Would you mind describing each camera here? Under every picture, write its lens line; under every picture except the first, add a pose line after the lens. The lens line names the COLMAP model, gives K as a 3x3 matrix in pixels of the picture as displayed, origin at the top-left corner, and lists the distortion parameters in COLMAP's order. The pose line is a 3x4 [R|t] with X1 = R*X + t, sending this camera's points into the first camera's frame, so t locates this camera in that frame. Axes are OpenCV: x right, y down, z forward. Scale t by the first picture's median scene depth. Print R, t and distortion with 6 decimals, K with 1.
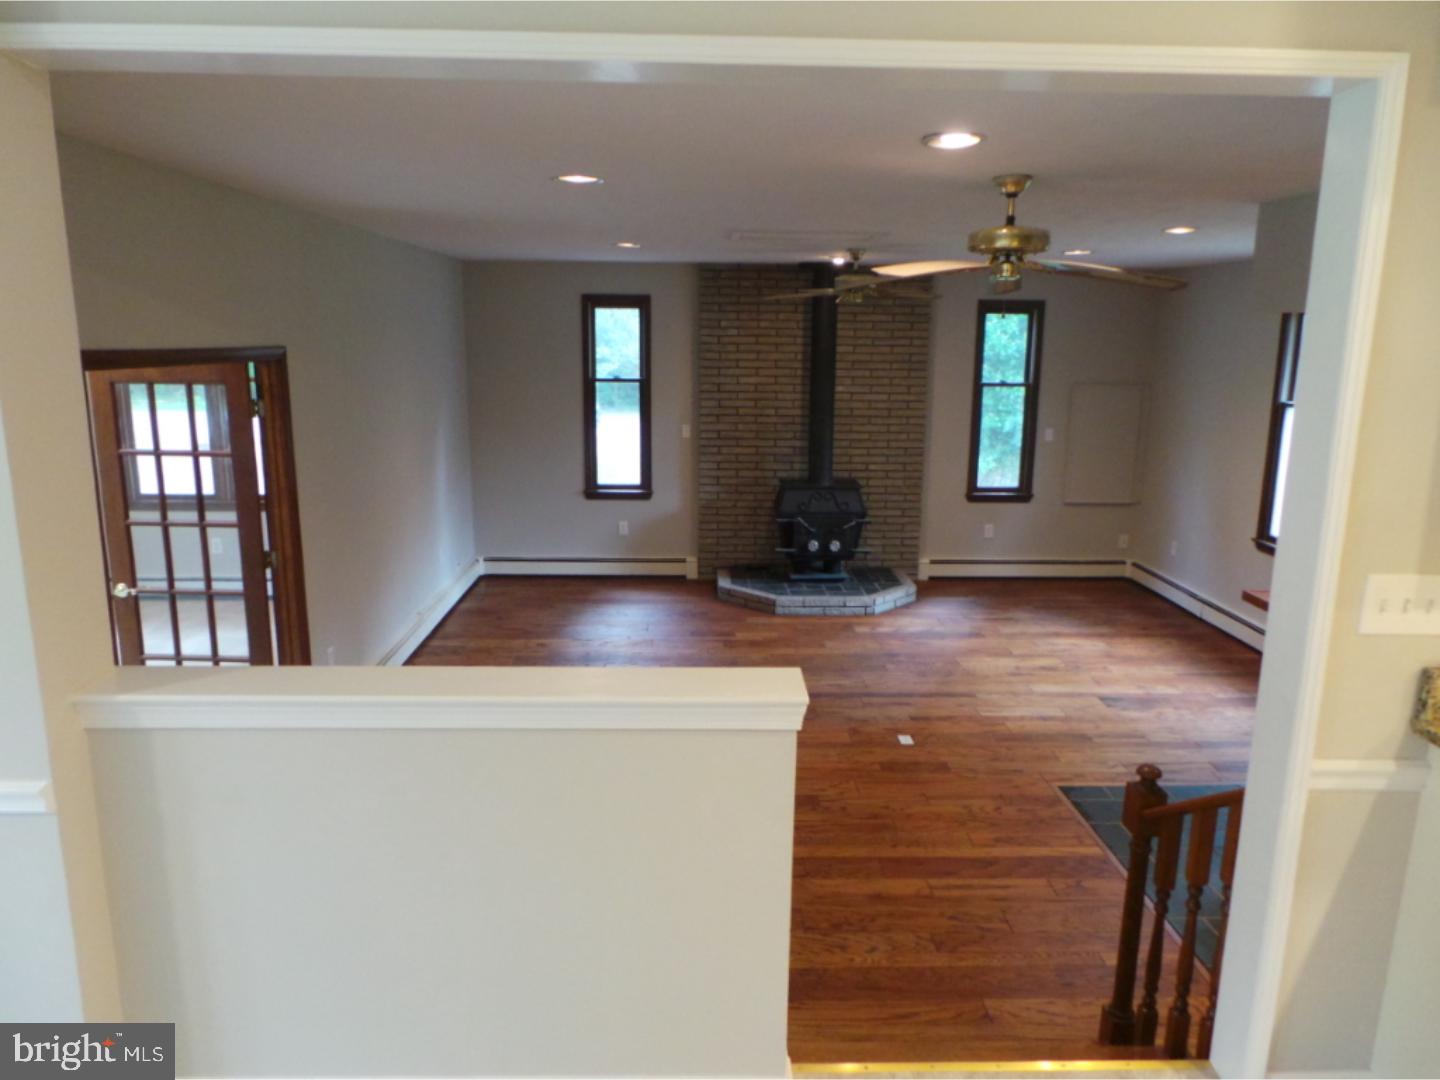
lens RADIAL K [[989.6, 0, 719.3], [0, 989.6, 537.6], [0, 0, 1]] dist [-0.004358, -0.010274]
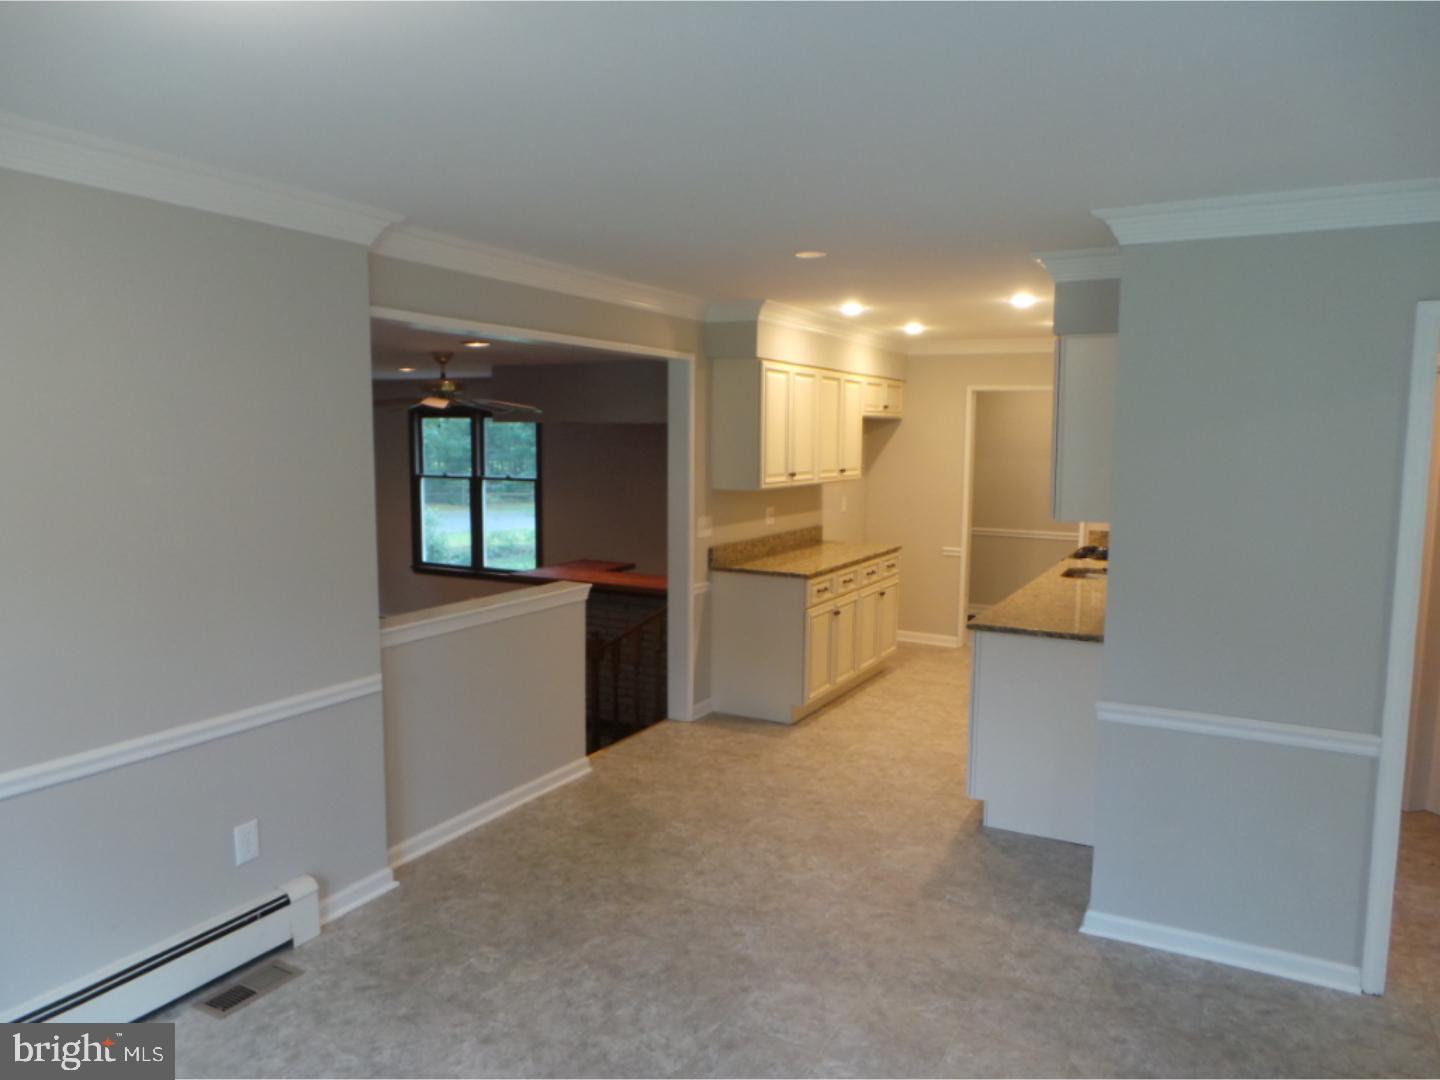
lens RADIAL K [[989.6, 0, 719.8], [0, 989.6, 539.3], [0, 0, 1]] dist [-0.004358, -0.010274]
pose [[0.492328, -0.100067, 0.864638, -0.444710], [0.172033, 0.984961, 0.016036, 0.014851], [-0.853239, 0.140851, 0.502139, -0.131118]]
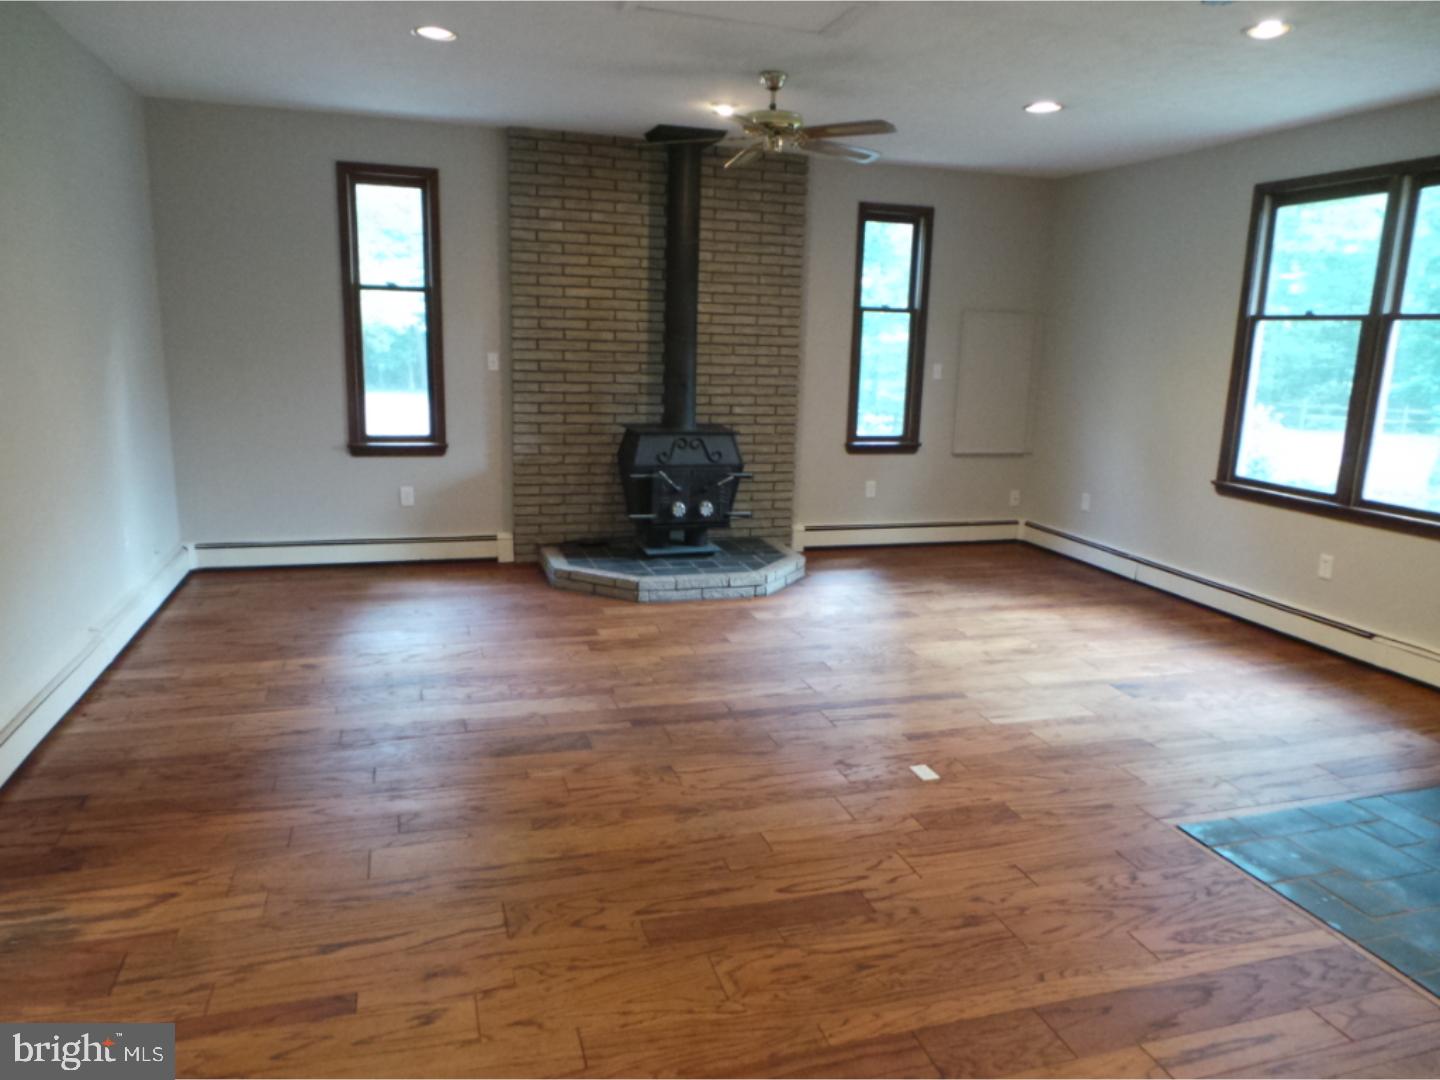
lens RADIAL K [[989.6, 0, 722.9], [0, 989.6, 539.7], [0, 0, 1]] dist [-0.004358, -0.010274]
pose [[0.962007, -0.035683, 0.270682, -0.077667], [0.033566, 0.999359, 0.012448, 0.022976], [-0.270953, -0.002890, 0.962588, 0.262286]]
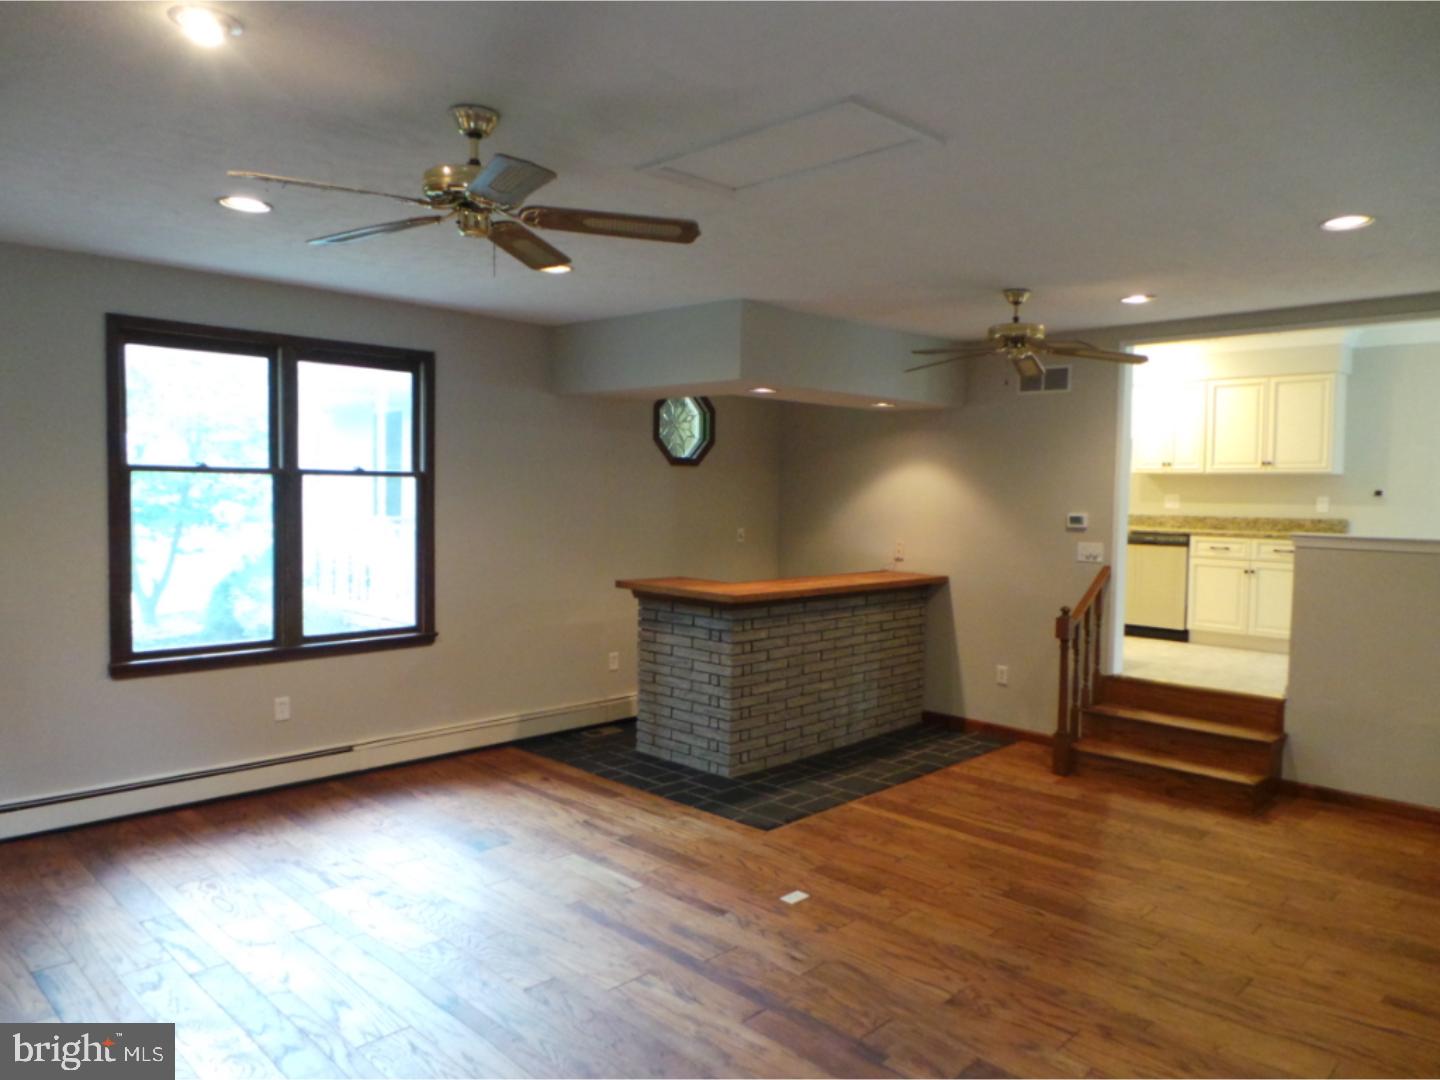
lens RADIAL K [[989.6, 0, 716.0], [0, 989.6, 545.0], [0, 0, 1]] dist [-0.004358, -0.010274]
pose [[-0.692683, -0.061954, 0.718577, -0.195533], [0.118955, 0.972846, 0.198545, -0.141867], [-0.711365, 0.223006, -0.666504, 0.985548]]
